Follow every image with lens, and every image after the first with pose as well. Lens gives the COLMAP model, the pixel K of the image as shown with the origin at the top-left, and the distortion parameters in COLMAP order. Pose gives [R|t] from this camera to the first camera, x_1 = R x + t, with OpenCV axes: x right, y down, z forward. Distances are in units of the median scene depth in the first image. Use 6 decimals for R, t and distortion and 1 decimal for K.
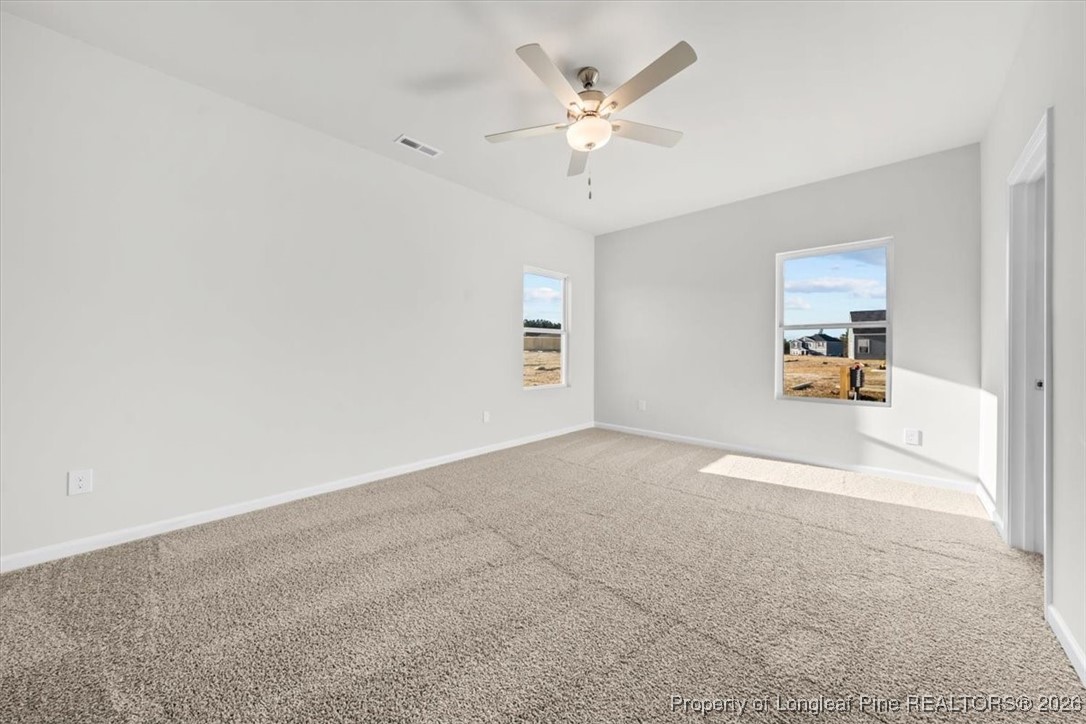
lens RADIAL K [[380.4, 0, 547.8], [0, 380.4, 355.5], [0, 0, 1]] dist [-0.000185, 0.000303]
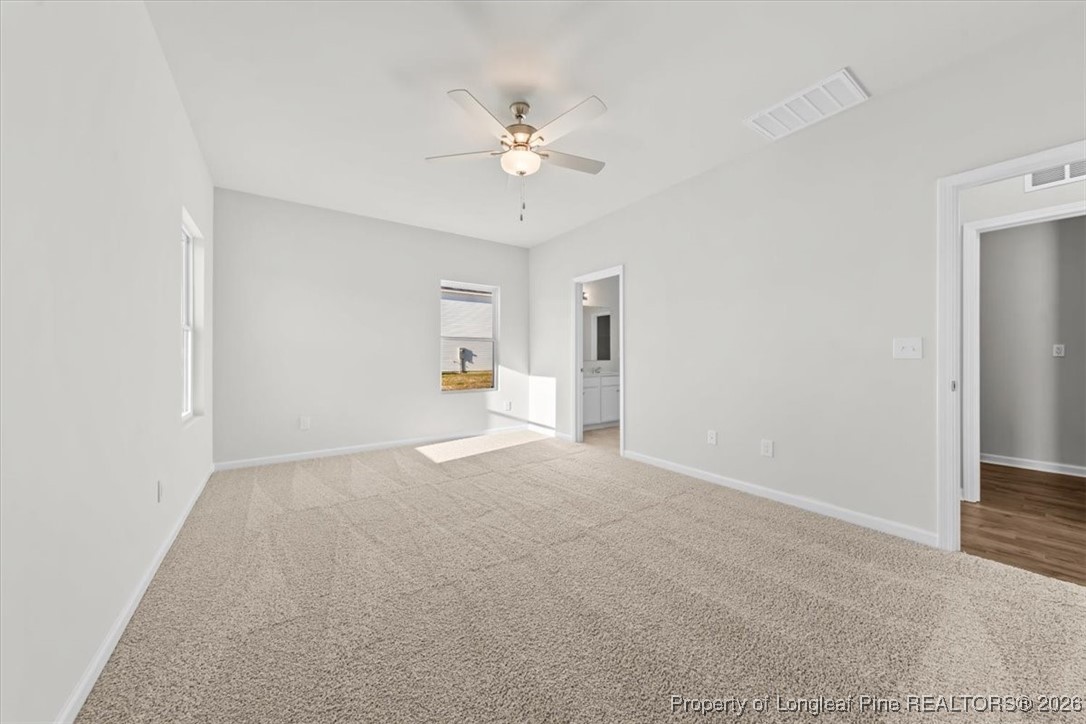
lens RADIAL K [[371.7, 0, 541.7], [0, 371.7, 356.2], [0, 0, 1]] dist [0.011410, 0.000060]
pose [[0.215264, -0.002073, 0.976554, -0.630418], [0.016307, 0.999866, -0.001472, -0.005696], [-0.976420, 0.016241, 0.215269, 0.471344]]
